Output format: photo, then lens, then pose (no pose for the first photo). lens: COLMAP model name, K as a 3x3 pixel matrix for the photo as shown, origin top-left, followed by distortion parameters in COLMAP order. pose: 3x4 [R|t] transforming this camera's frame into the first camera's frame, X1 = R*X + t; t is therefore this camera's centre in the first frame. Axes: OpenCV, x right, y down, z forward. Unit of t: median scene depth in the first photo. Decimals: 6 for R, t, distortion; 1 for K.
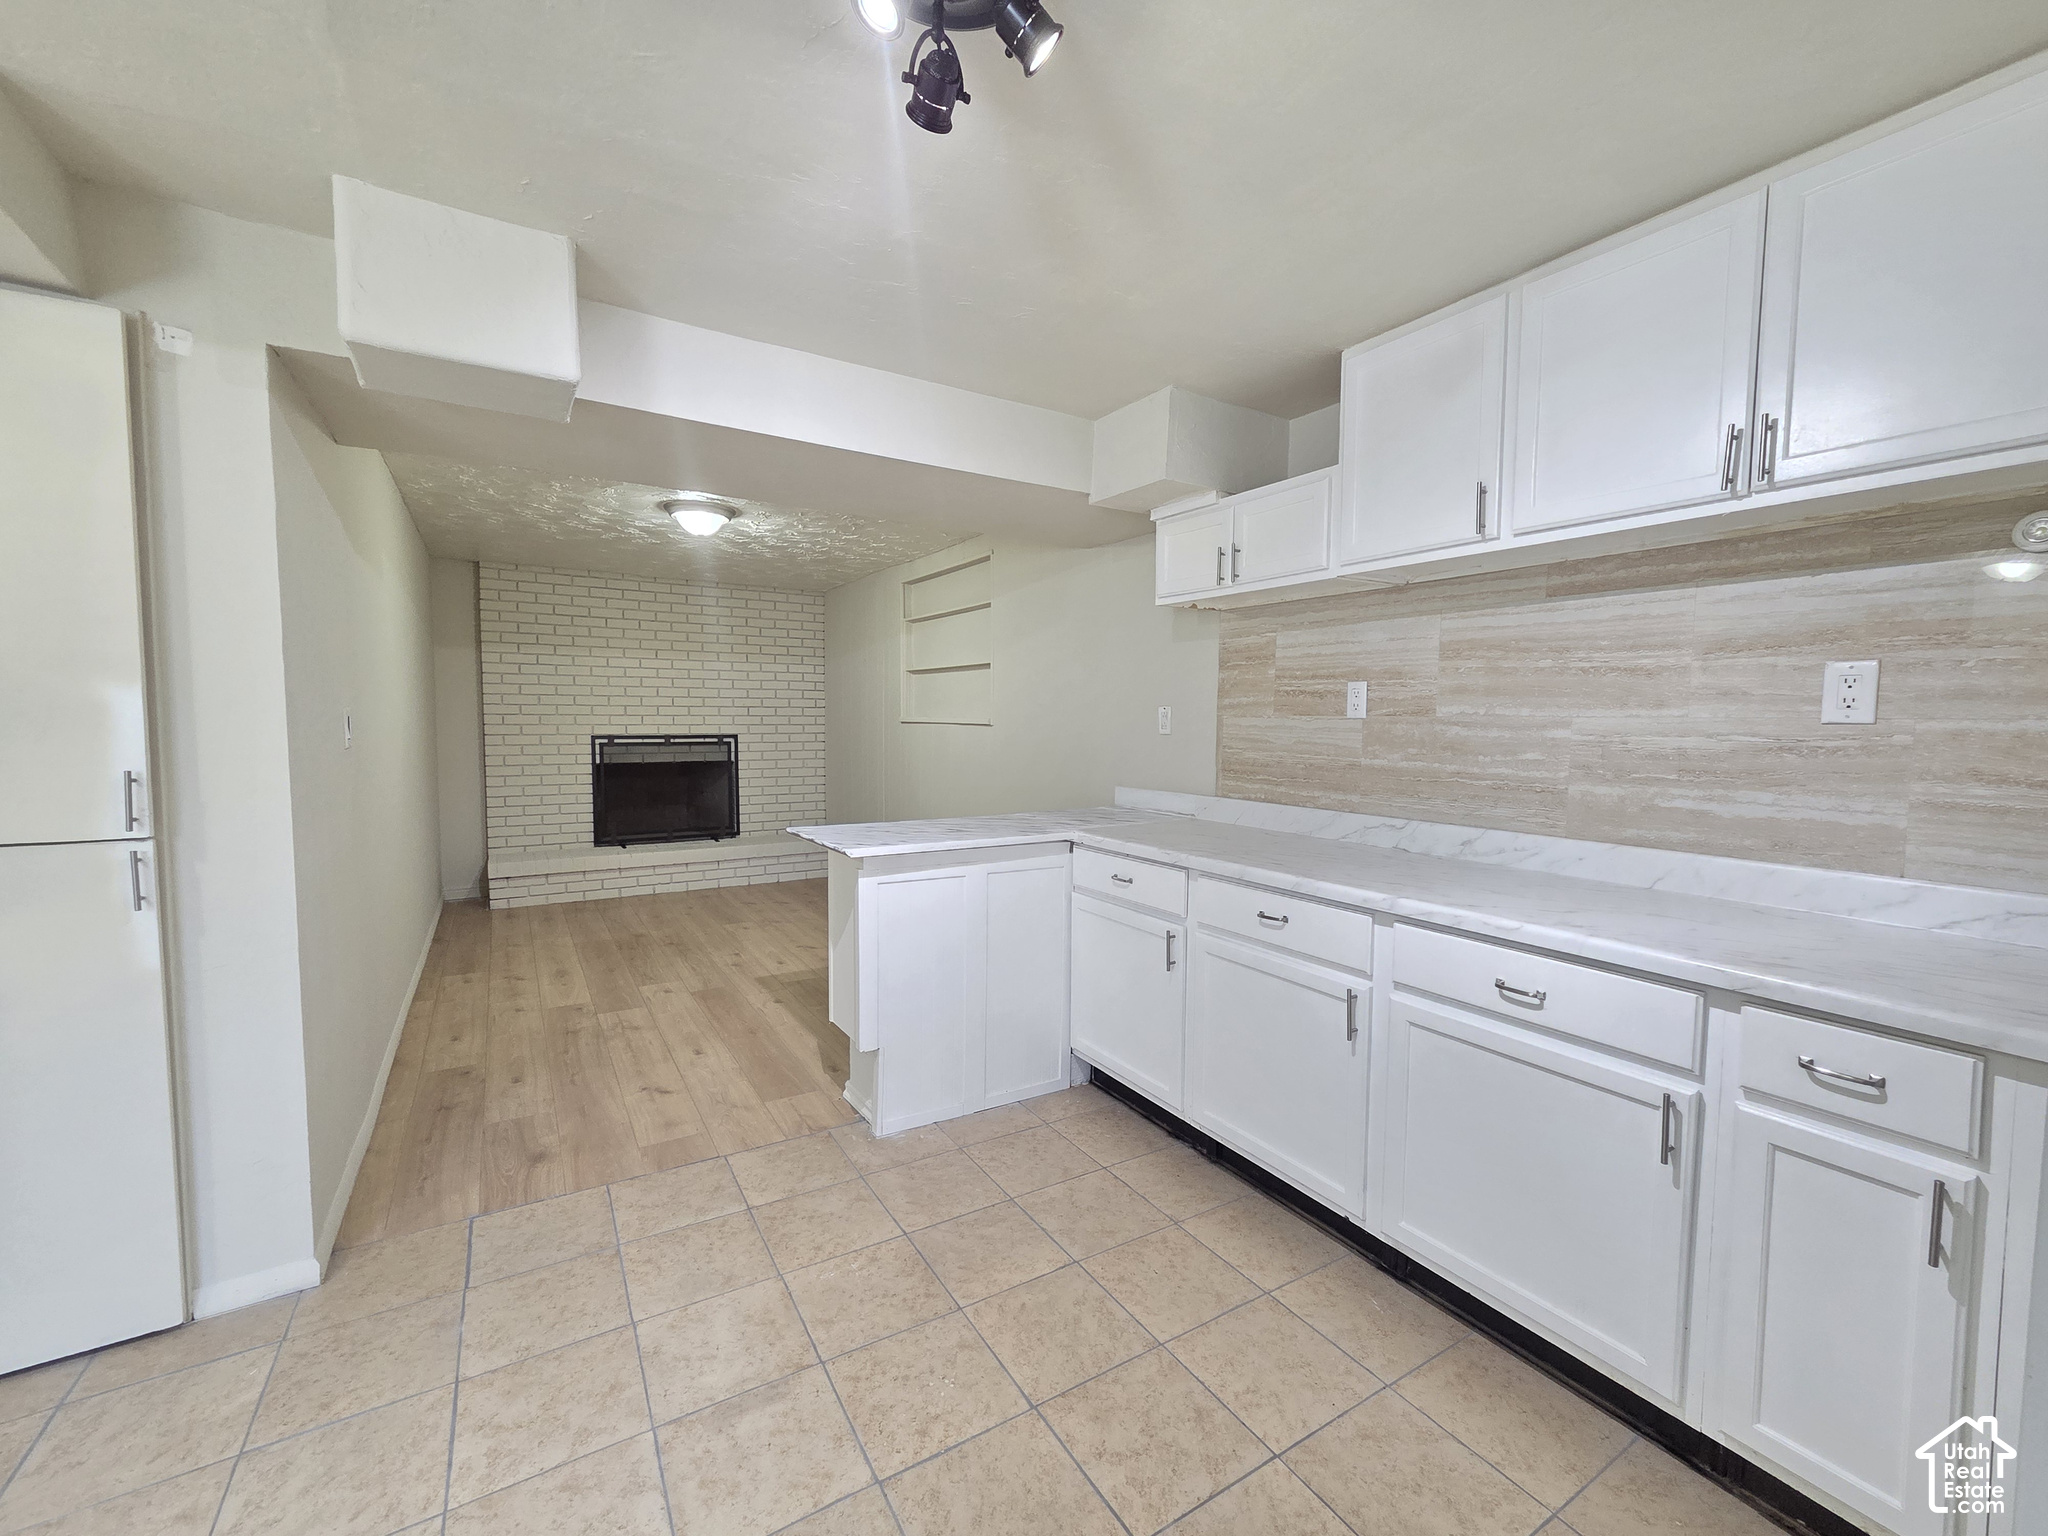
lens RADIAL K [[840.2, 0, 1025.2], [0, 840.2, 775.5], [0, 0, 1]] dist [-0.002775, 0.000287]
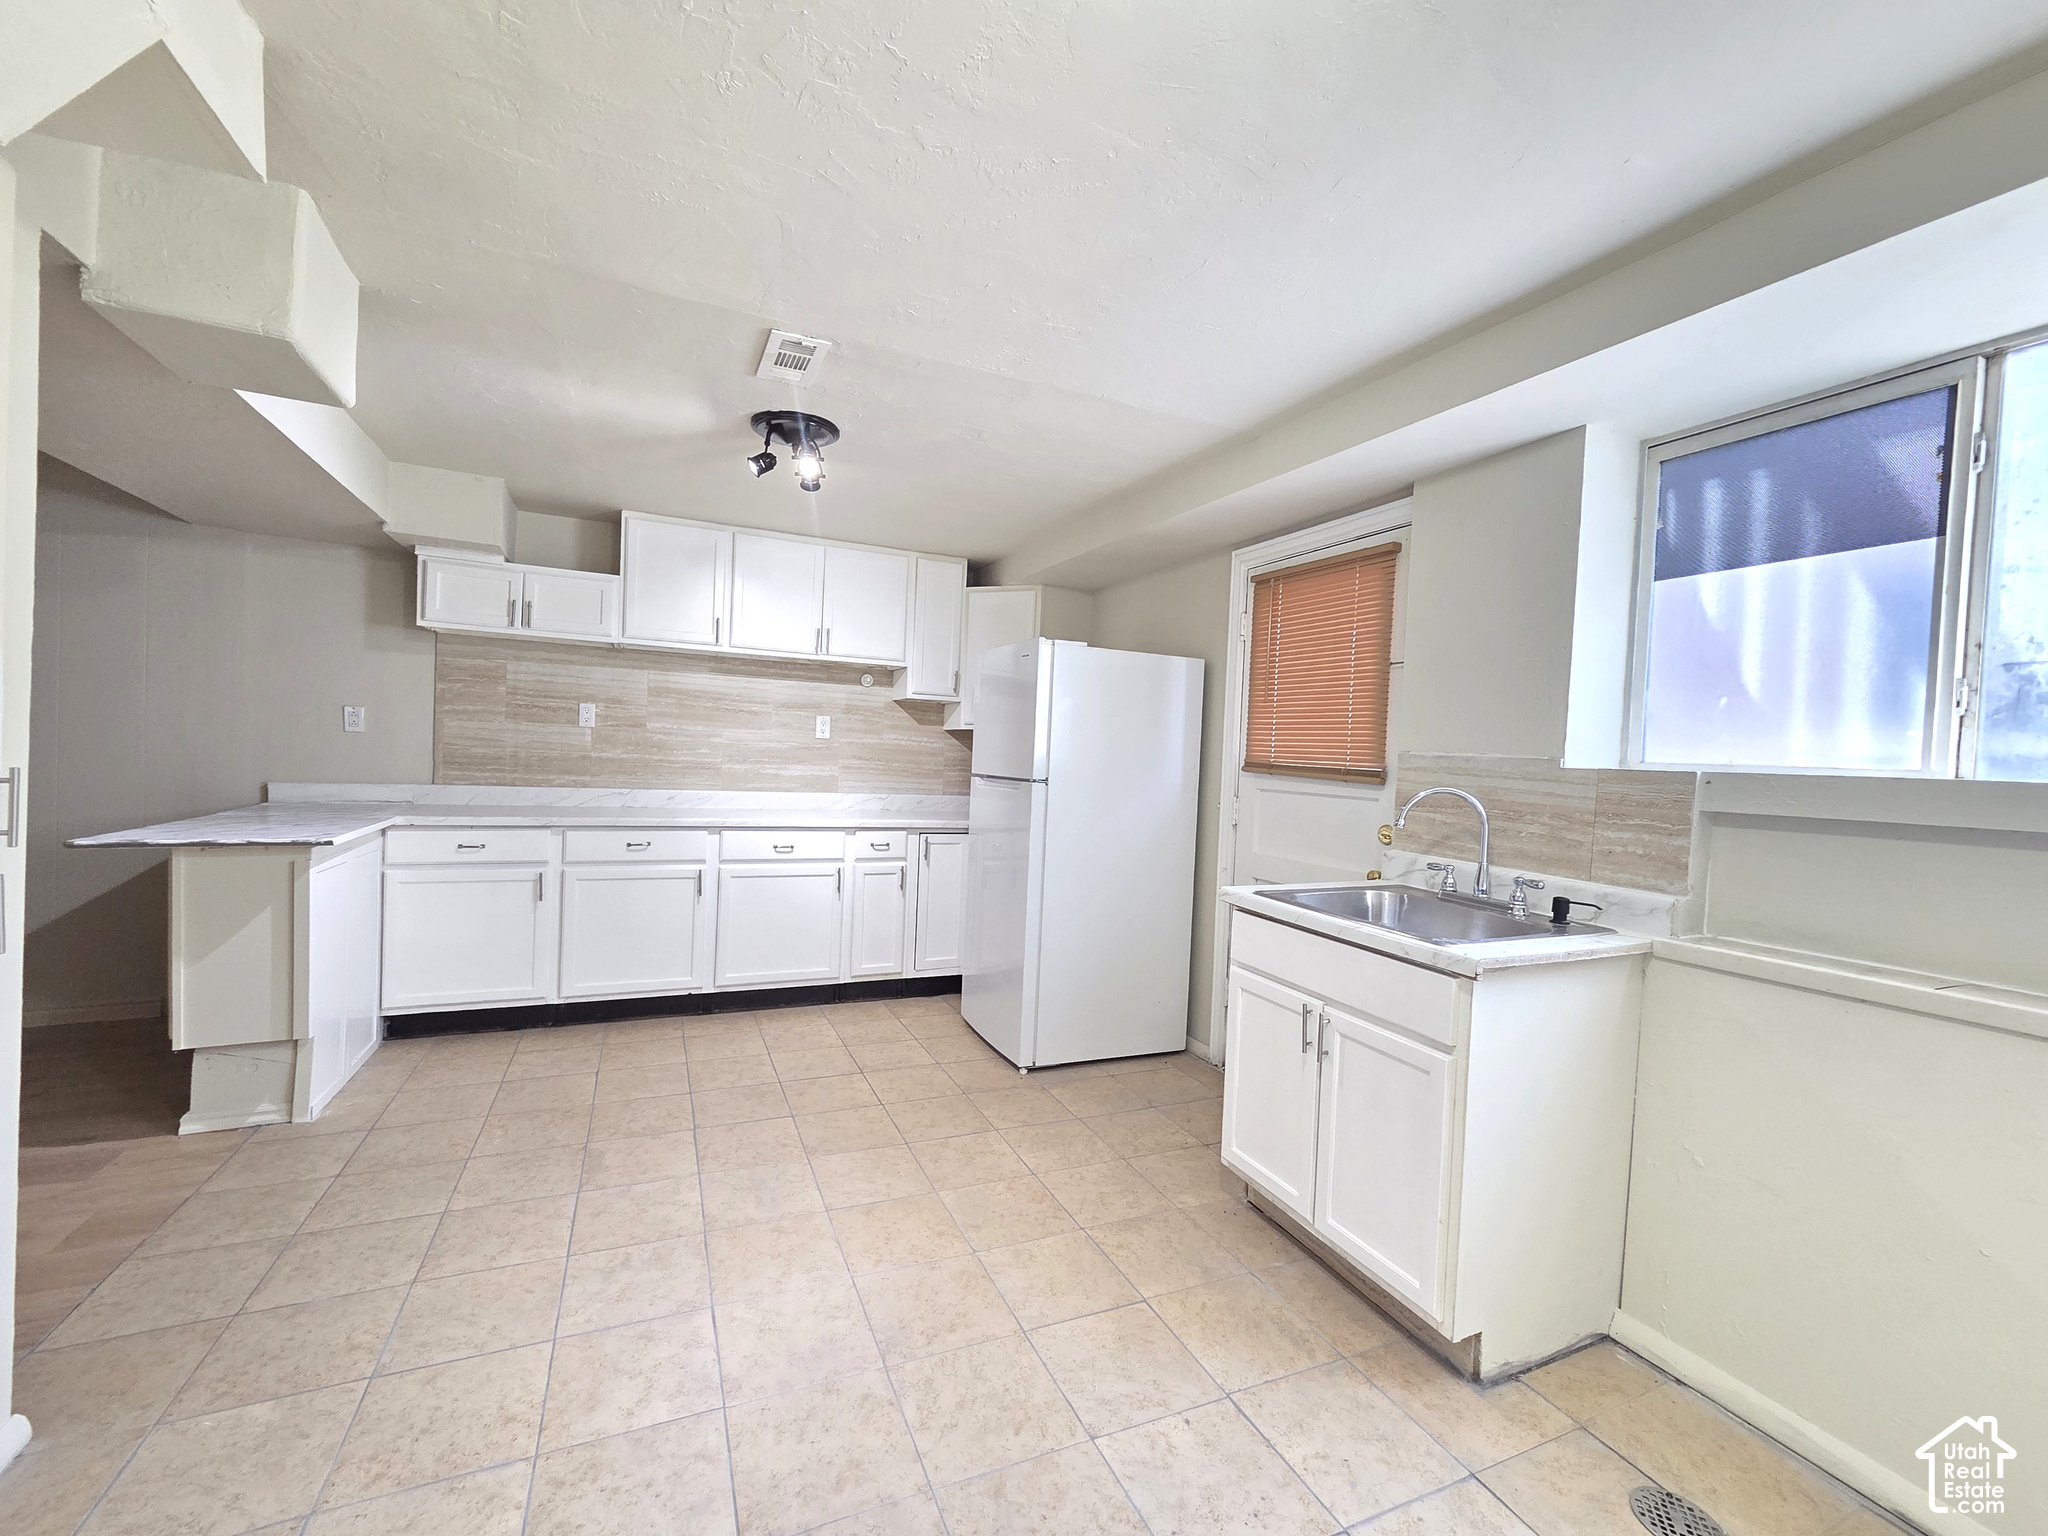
lens RADIAL K [[840.2, 0, 1023.9], [0, 840.2, 770.9], [0, 0, 1]] dist [-0.002775, 0.000287]
pose [[0.132487, -0.021420, 0.990953, -1.168392], [0.026547, 0.999484, 0.018056, 0.007923], [-0.990829, 0.023915, 0.132988, -0.011057]]
